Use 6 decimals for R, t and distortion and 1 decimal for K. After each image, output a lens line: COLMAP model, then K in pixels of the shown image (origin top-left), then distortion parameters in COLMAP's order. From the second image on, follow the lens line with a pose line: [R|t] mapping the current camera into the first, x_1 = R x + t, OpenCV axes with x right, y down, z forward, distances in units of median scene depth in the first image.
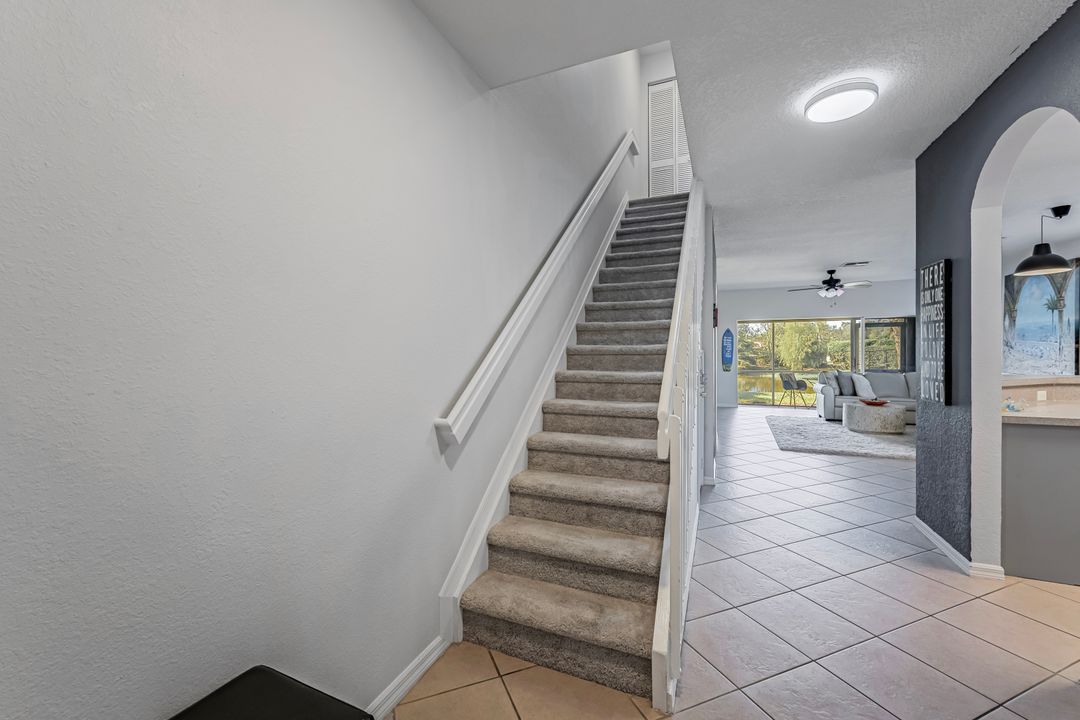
lens RADIAL K [[431.8, 0, 536.4], [0, 431.8, 354.4], [0, 0, 1]] dist [0.003208, -0.000273]
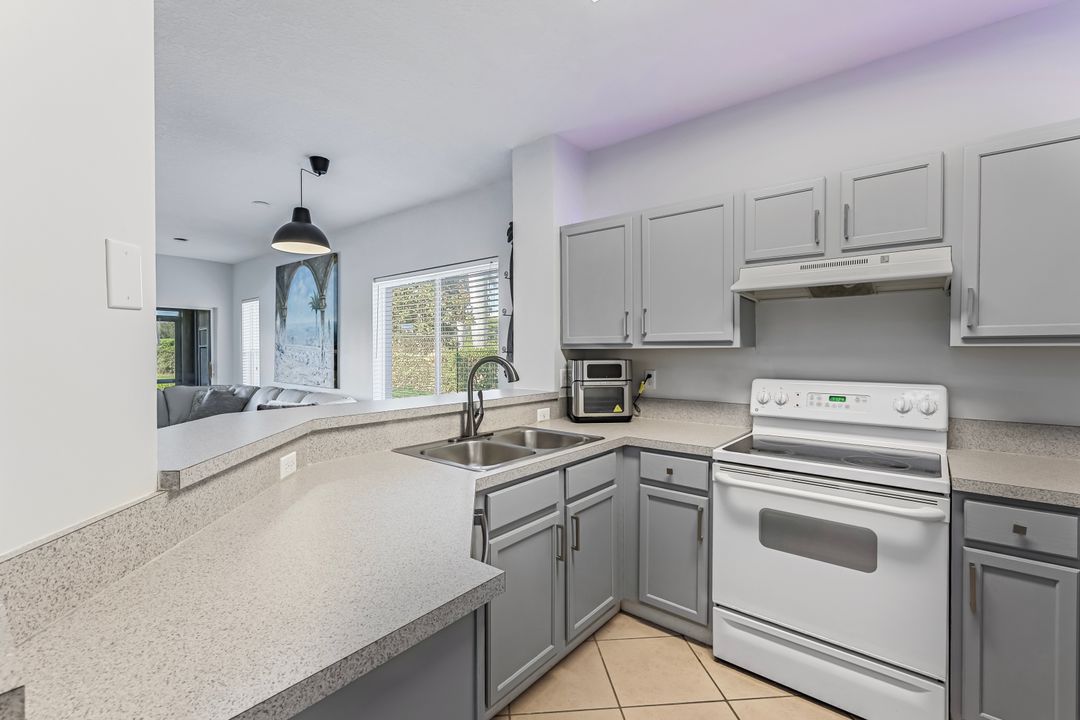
lens RADIAL K [[449.9, 0, 548.6], [0, 449.9, 355.8], [0, 0, 1]] dist [0.001347, -0.000055]
pose [[0.228551, -0.006528, 0.973510, 0.314265], [0.006777, 0.999964, 0.005115, -0.007920], [-0.973508, 0.005429, 0.228587, 0.255594]]
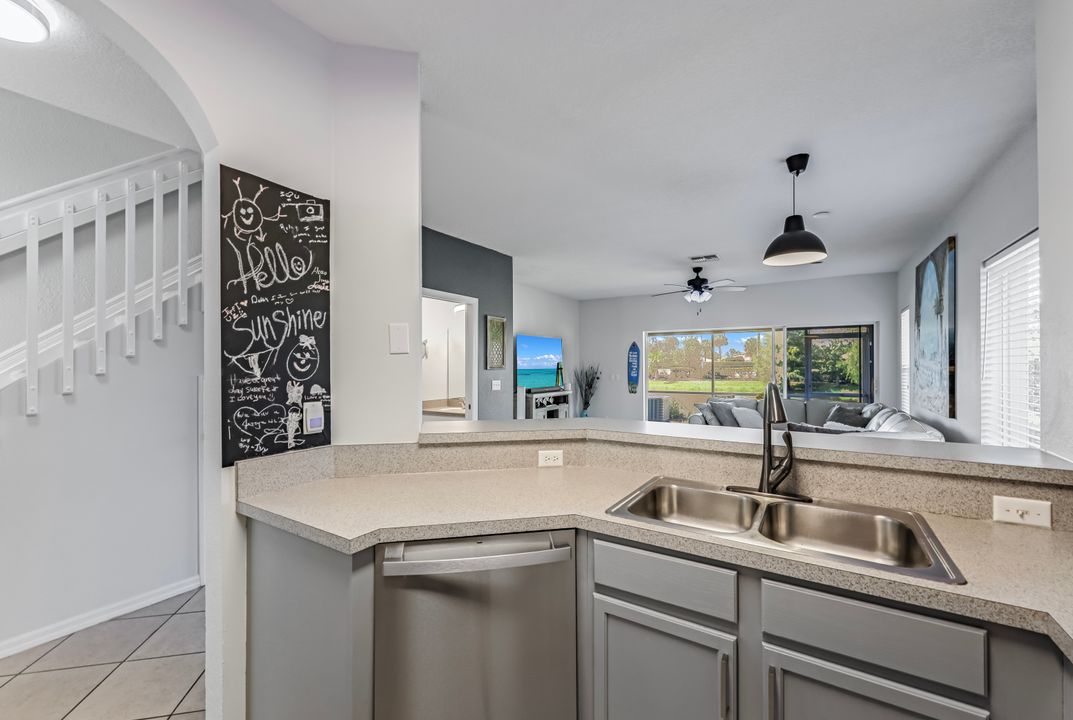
lens RADIAL K [[450.8, 0, 528.7], [0, 450.8, 367.8], [0, 0, 1]] dist [-0.005550, 0.000351]
pose [[0.990583, 0.002887, -0.136886, 0.496993], [-0.002936, 0.999996, -0.000155, -0.012547], [0.136885, 0.000556, 0.990587, 0.151235]]
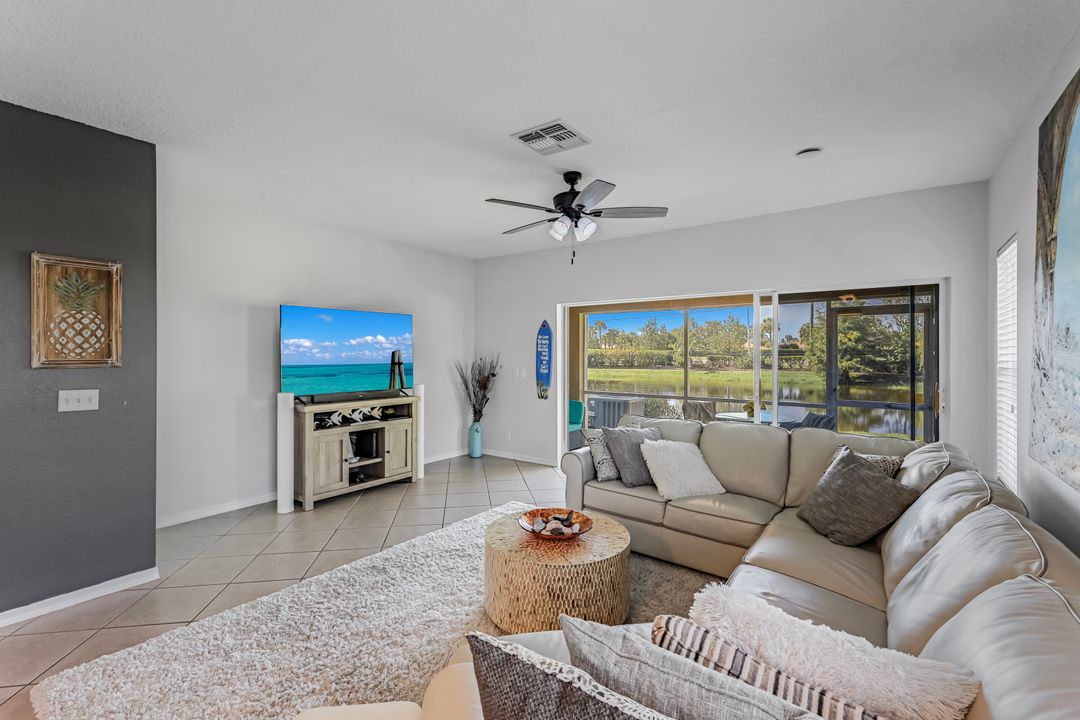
lens RADIAL K [[480.9, 0, 518.0], [0, 480.9, 348.7], [0, 0, 1]] dist [0.016388, -0.000621]
pose [[0.976387, 0.004838, -0.215976, 0.745071], [-0.007433, 0.999910, -0.011206, -0.023353], [0.215902, 0.012547, 0.976334, 0.555206]]
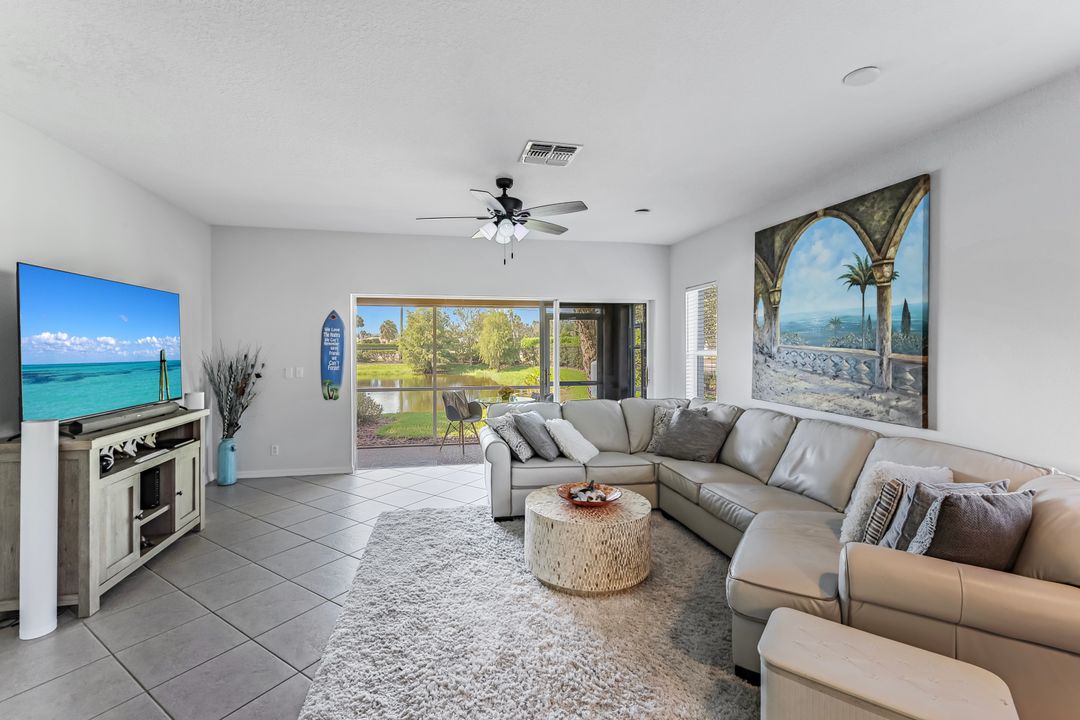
lens RADIAL K [[480.9, 0, 541.1], [0, 480.9, 341.4], [0, 0, 1]] dist [0.016388, -0.000621]
pose [[0.807012, 0.010196, 0.590447, 0.432238], [0.000289, 0.999844, -0.017661, -0.021860], [-0.590535, 0.014423, 0.806883, 0.597090]]
